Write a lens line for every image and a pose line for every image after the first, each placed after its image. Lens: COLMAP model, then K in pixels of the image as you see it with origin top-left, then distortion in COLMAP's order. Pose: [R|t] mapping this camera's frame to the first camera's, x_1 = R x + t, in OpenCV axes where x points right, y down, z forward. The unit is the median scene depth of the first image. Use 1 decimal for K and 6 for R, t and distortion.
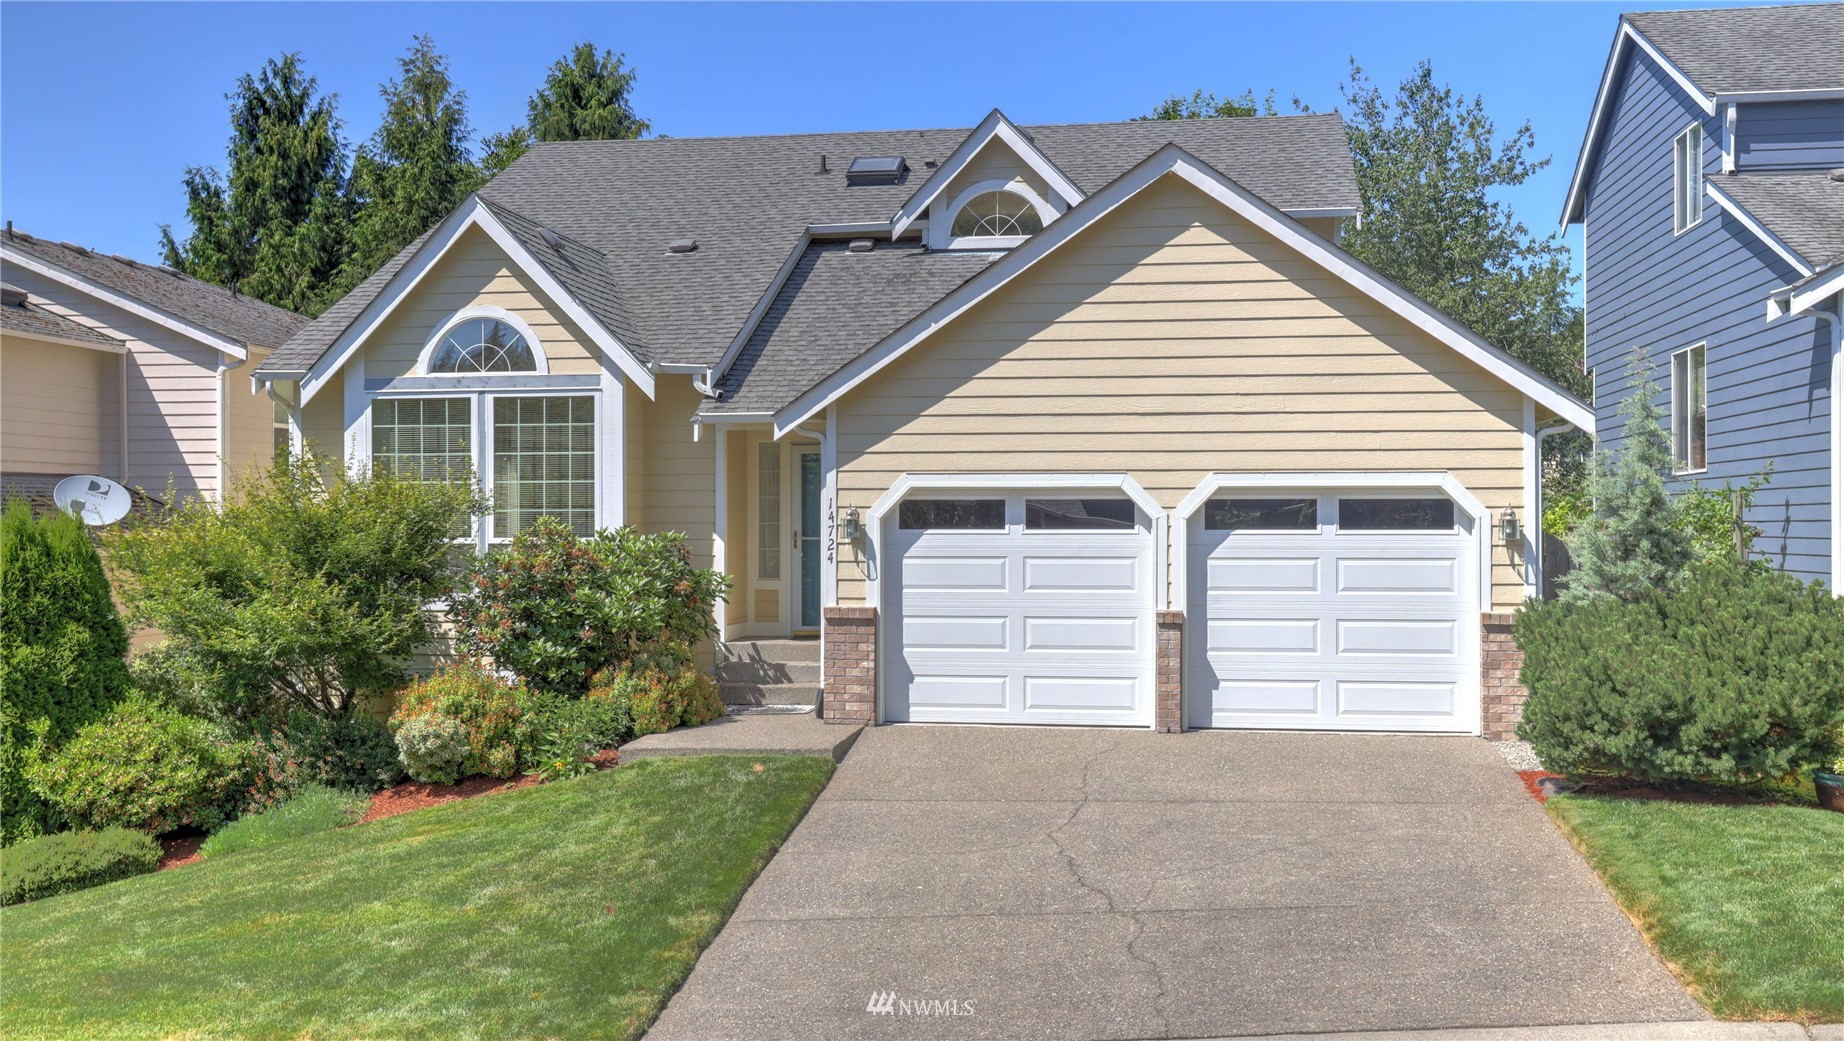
lens RADIAL K [[1733.1, 0, 922.0], [0, 1733.1, 520.5], [0, 0, 1]] dist [0.000872, 0.084535]
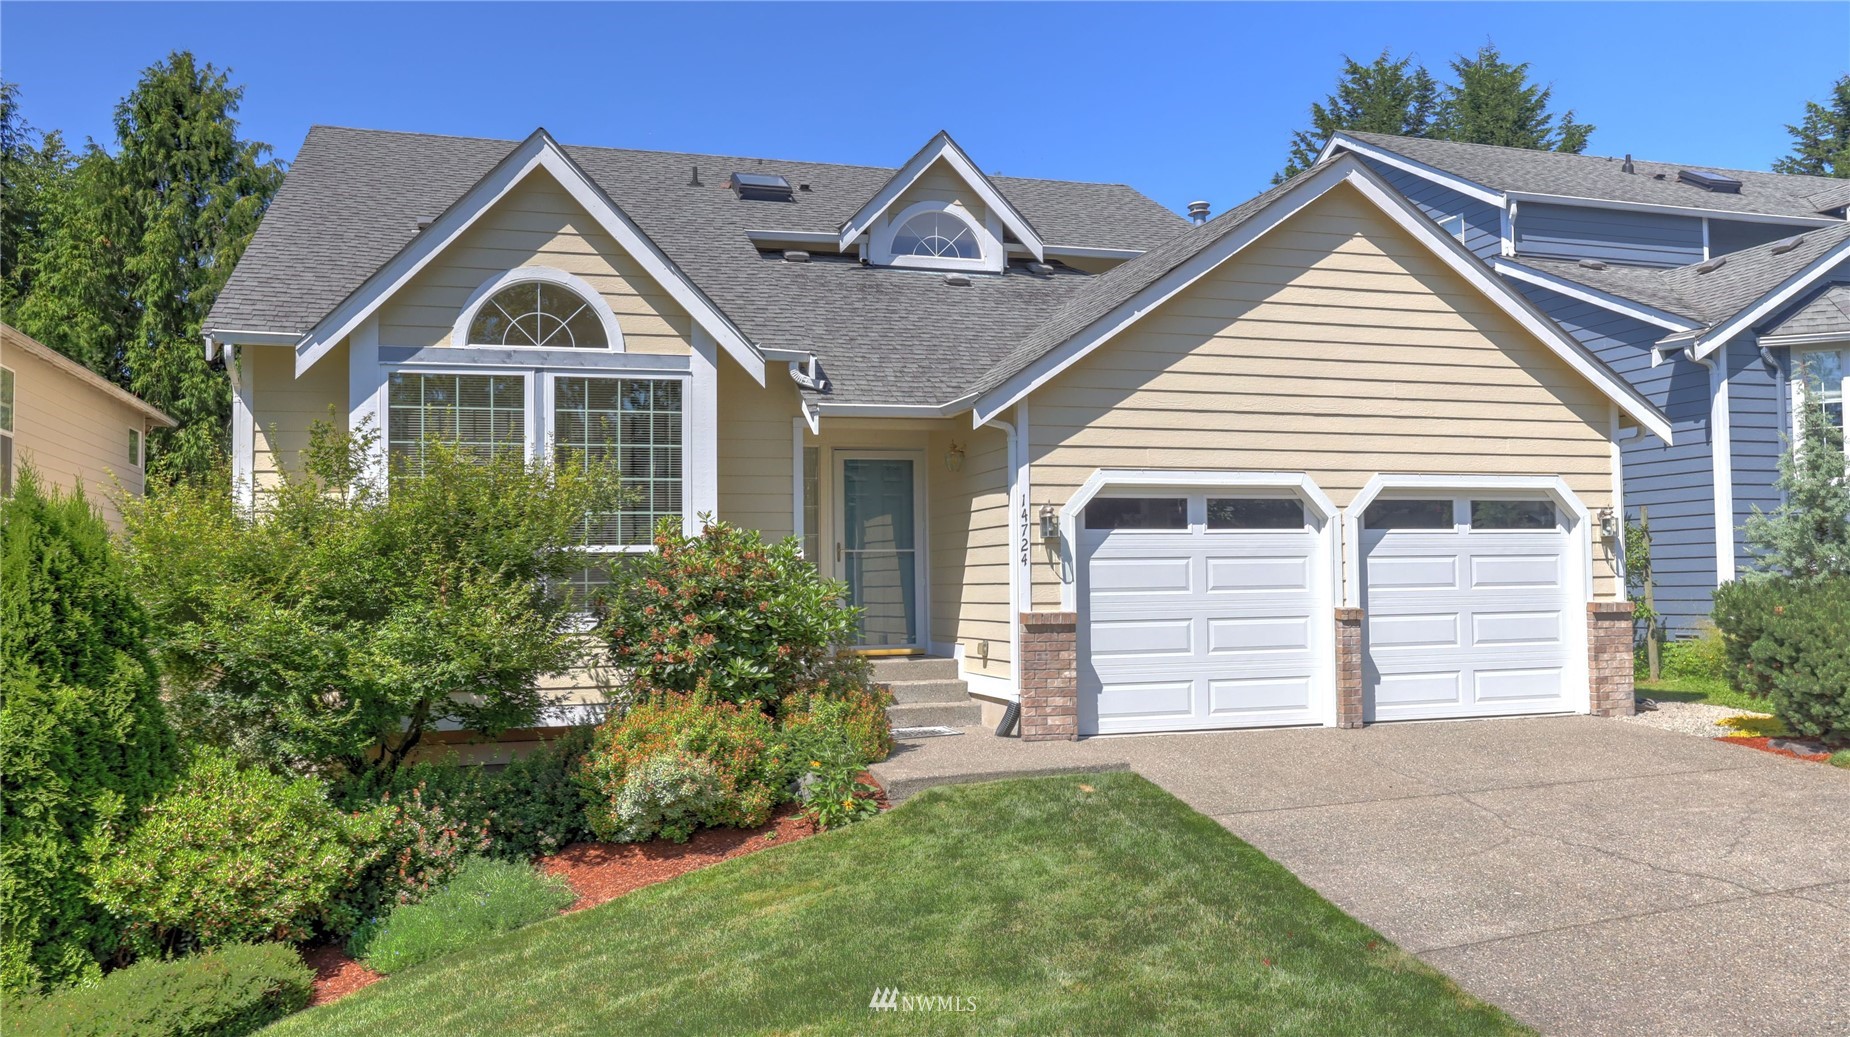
lens RADIAL K [[1478.6, 0, 966.1], [0, 1478.6, 517.6], [0, 0, 1]] dist [-0.036278, 0.068938]
pose [[0.894041, 0.009438, 0.447885, -0.432665], [0.012375, 0.998876, -0.045750, 0.035006], [-0.447813, 0.046445, 0.892920, 0.315966]]
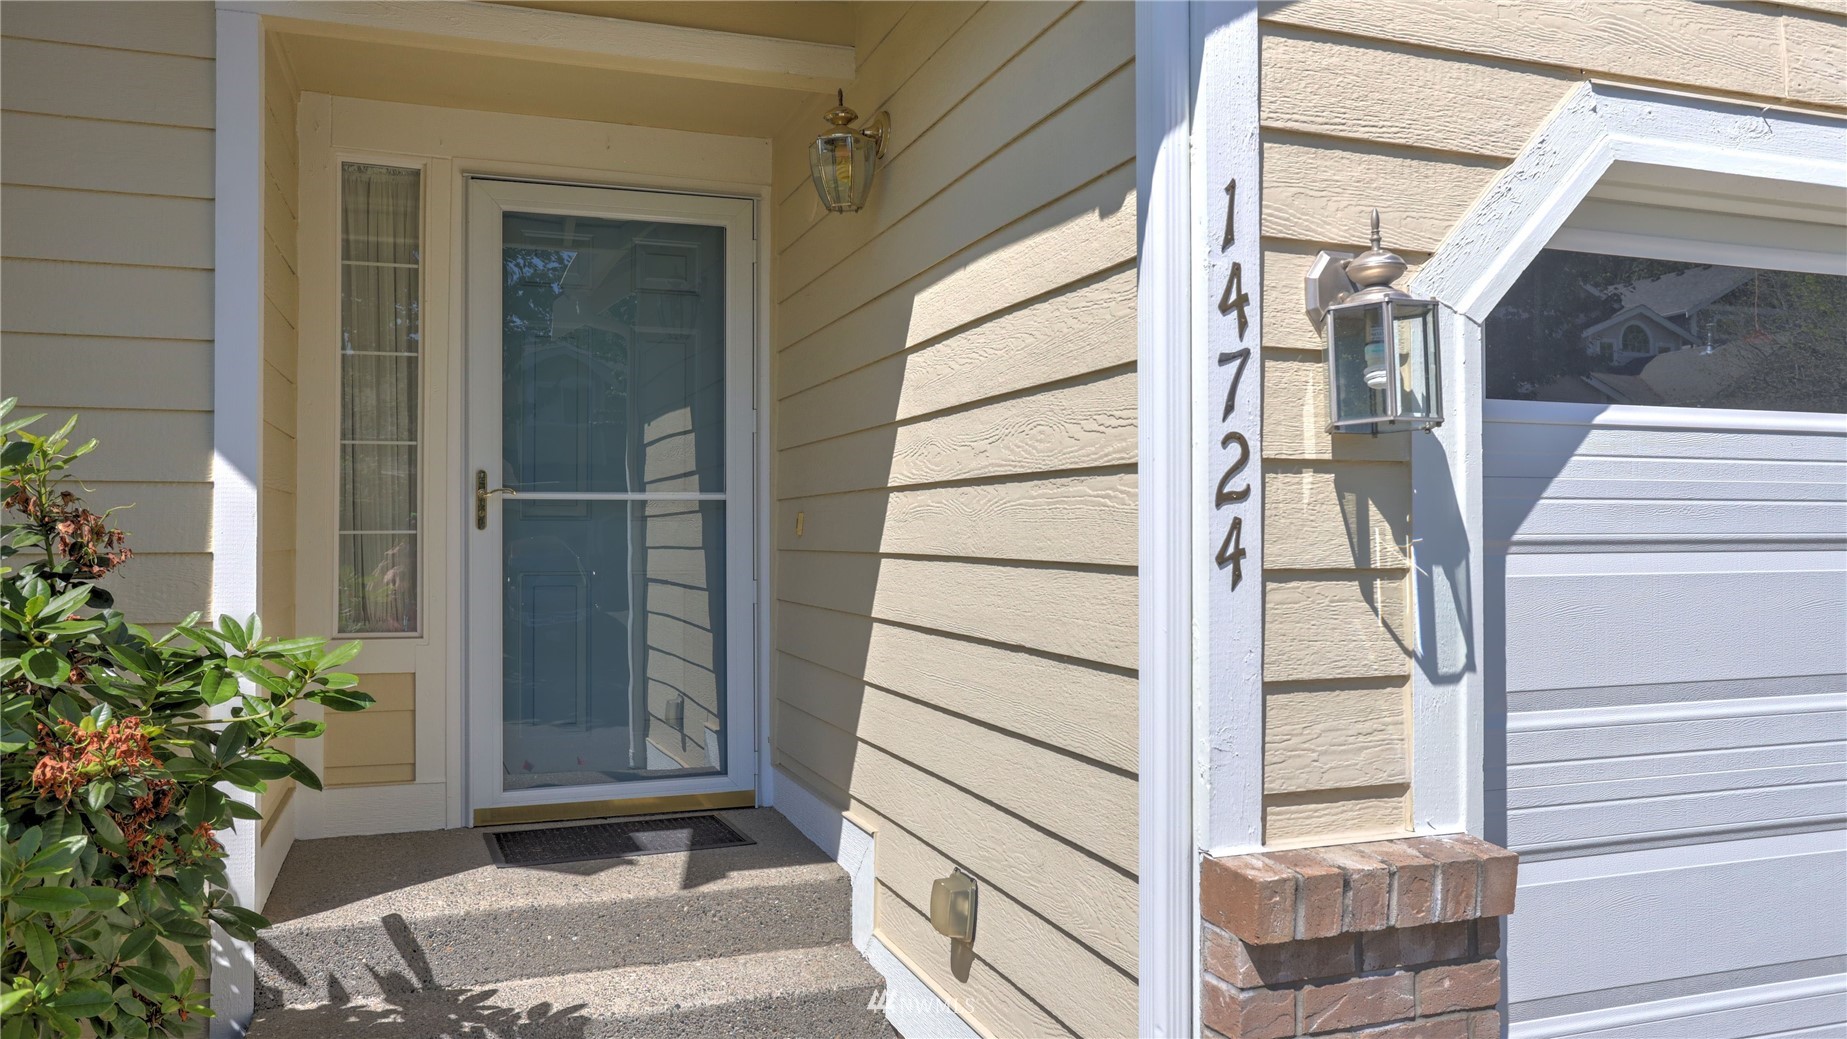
lens RADIAL K [[1325.8, 0, 923.5], [0, 1325.8, 519.5], [0, 0, 1]] dist [-0.004984, -0.001481]
pose [[0.874518, 0.003360, 0.484981, -0.138036], [0.001367, 0.999955, -0.009392, 0.019785], [-0.484990, 0.008877, 0.874474, 0.910258]]
